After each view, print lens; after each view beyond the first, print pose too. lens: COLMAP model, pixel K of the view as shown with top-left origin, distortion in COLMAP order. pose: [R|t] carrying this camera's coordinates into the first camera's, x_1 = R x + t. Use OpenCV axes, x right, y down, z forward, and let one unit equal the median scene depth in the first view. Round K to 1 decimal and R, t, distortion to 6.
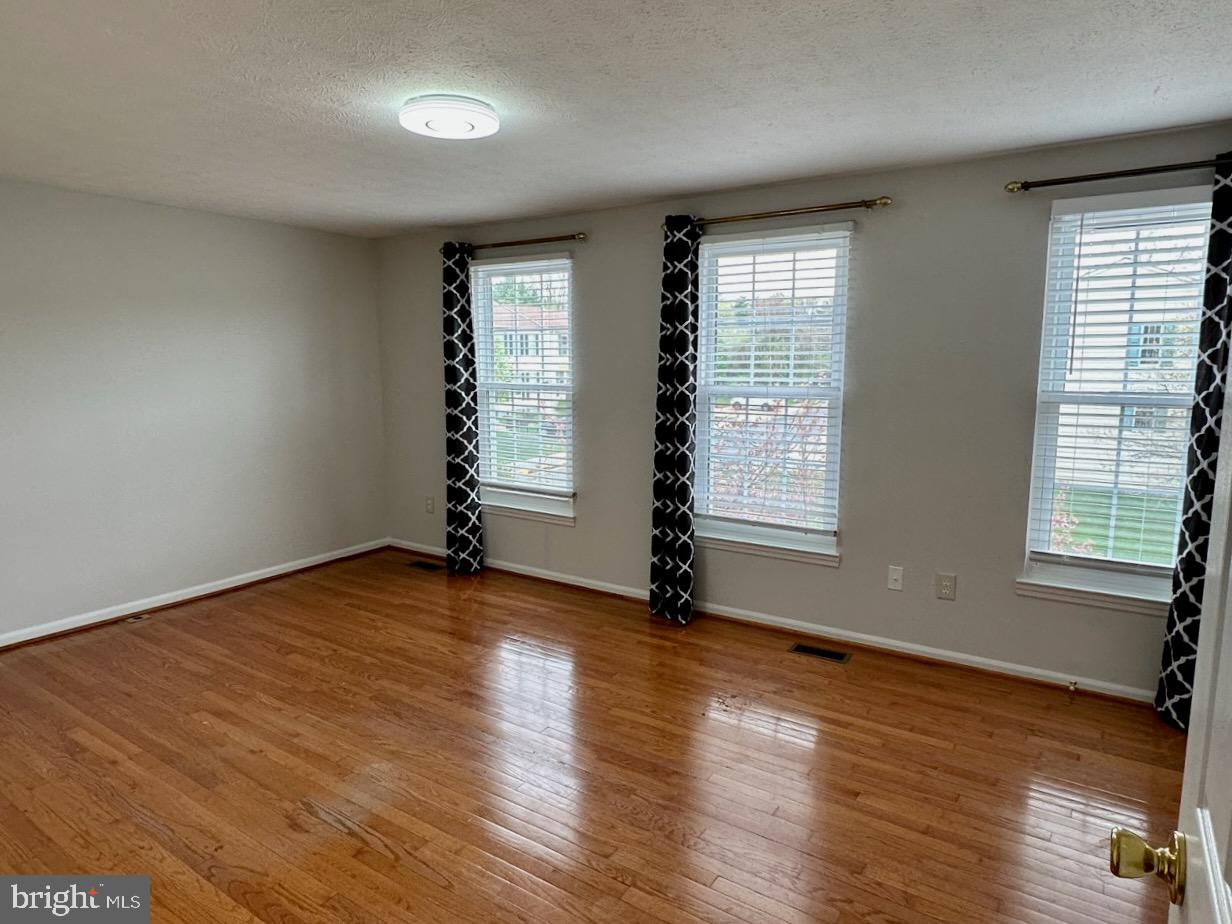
lens RADIAL K [[747.1, 0, 623.3], [0, 747.1, 472.0], [0, 0, 1]] dist [-0.004446, 0.000091]
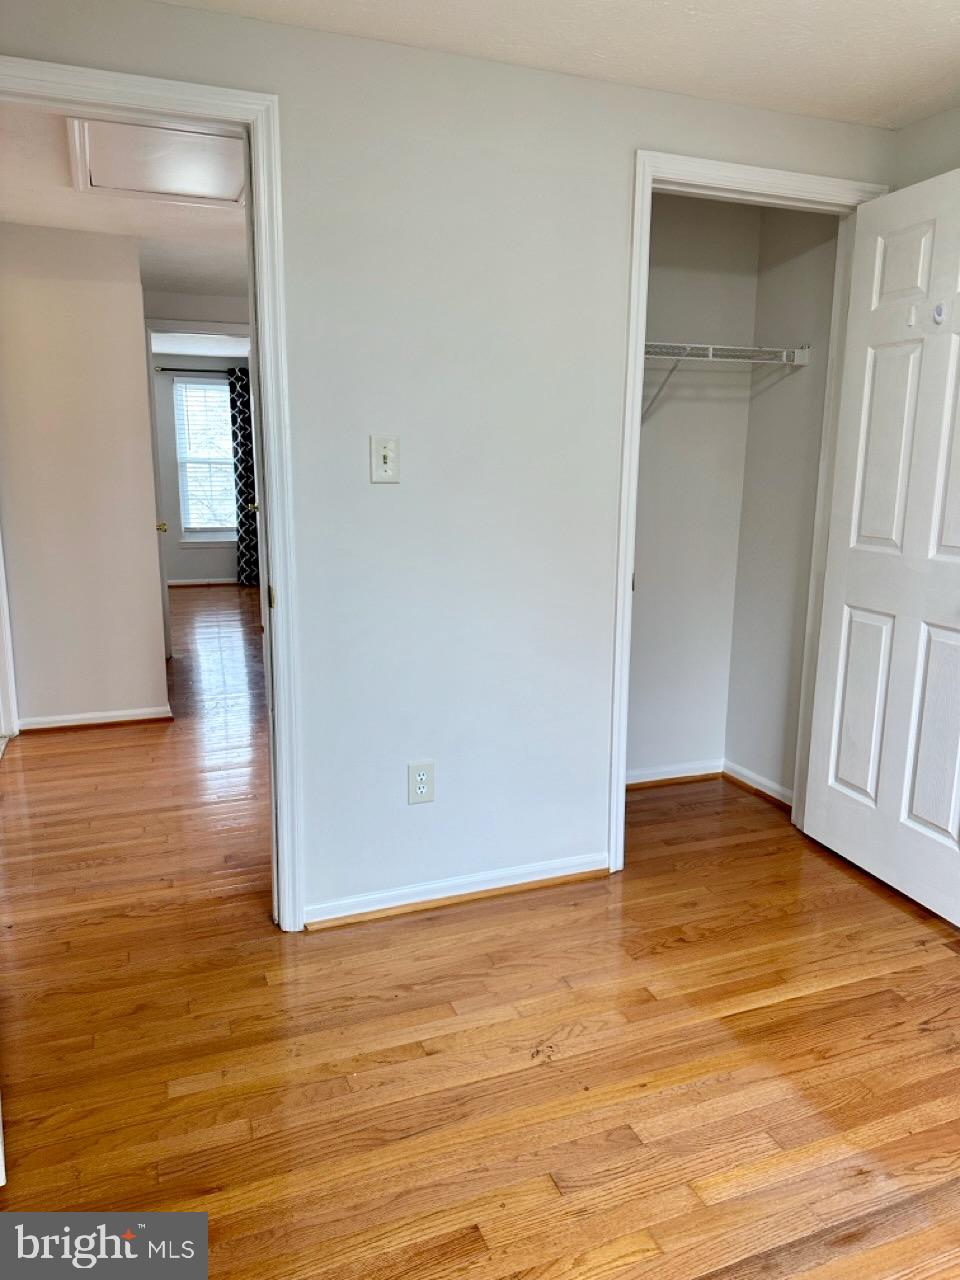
lens RADIAL K [[913.1, 0, 481.9], [0, 913.1, 647.8], [0, 0, 1]] dist [0.006872, -0.008425]
pose [[0.558251, -0.160639, 0.813972, -1.000649], [0.109543, 0.986759, 0.119610, 0.178661], [-0.822409, 0.022393, 0.568456, -1.044405]]
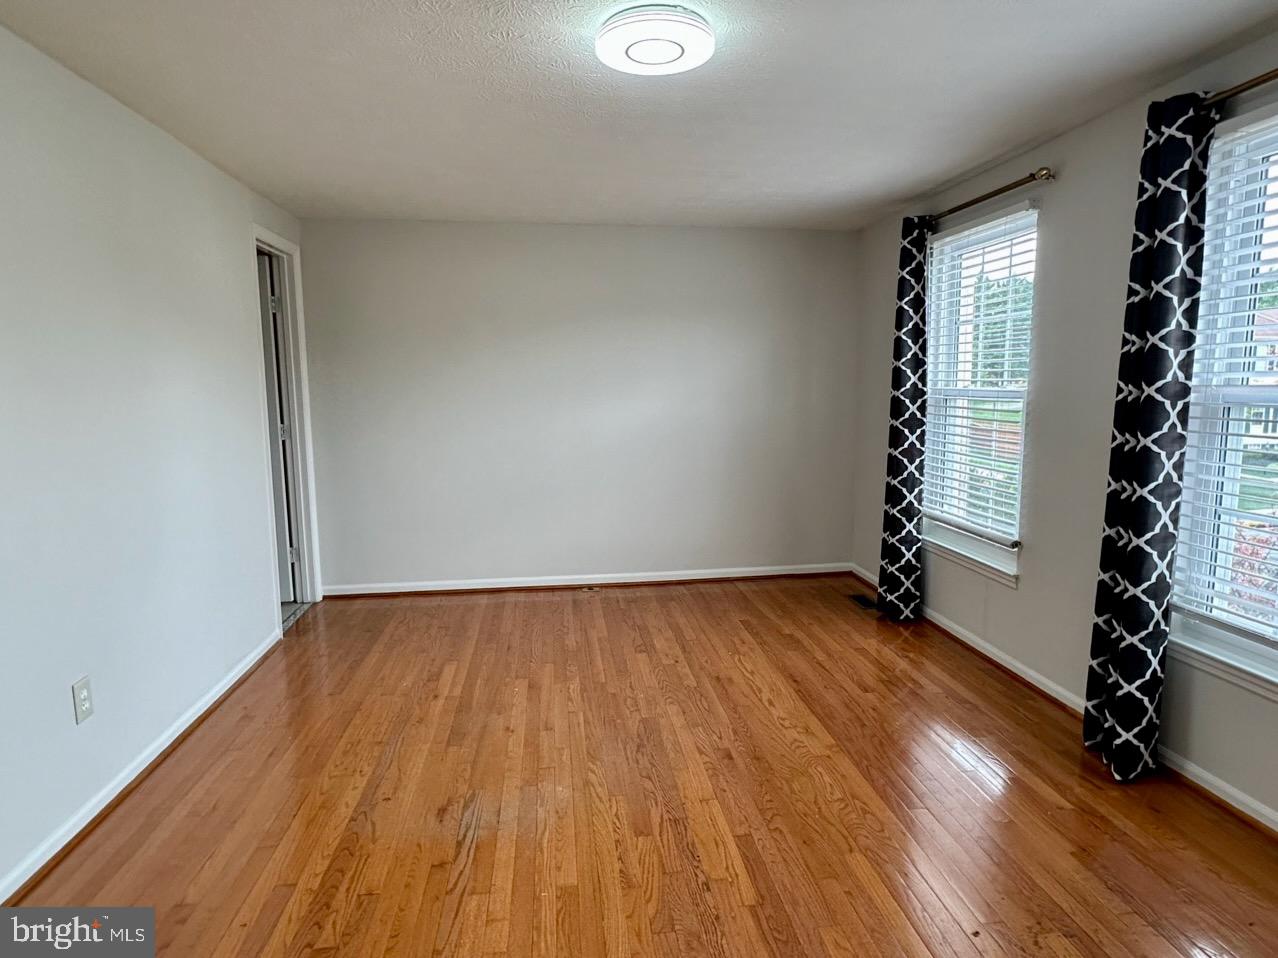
lens RADIAL K [[743.0, 0, 643.3], [0, 743.0, 485.2], [0, 0, 1]] dist [-0.002158, -0.001713]
pose [[0.653467, 0.097446, -0.750656, 0.260620], [-0.107281, 0.993592, 0.035591, -0.014305], [0.749314, 0.057273, 0.659734, 0.305822]]
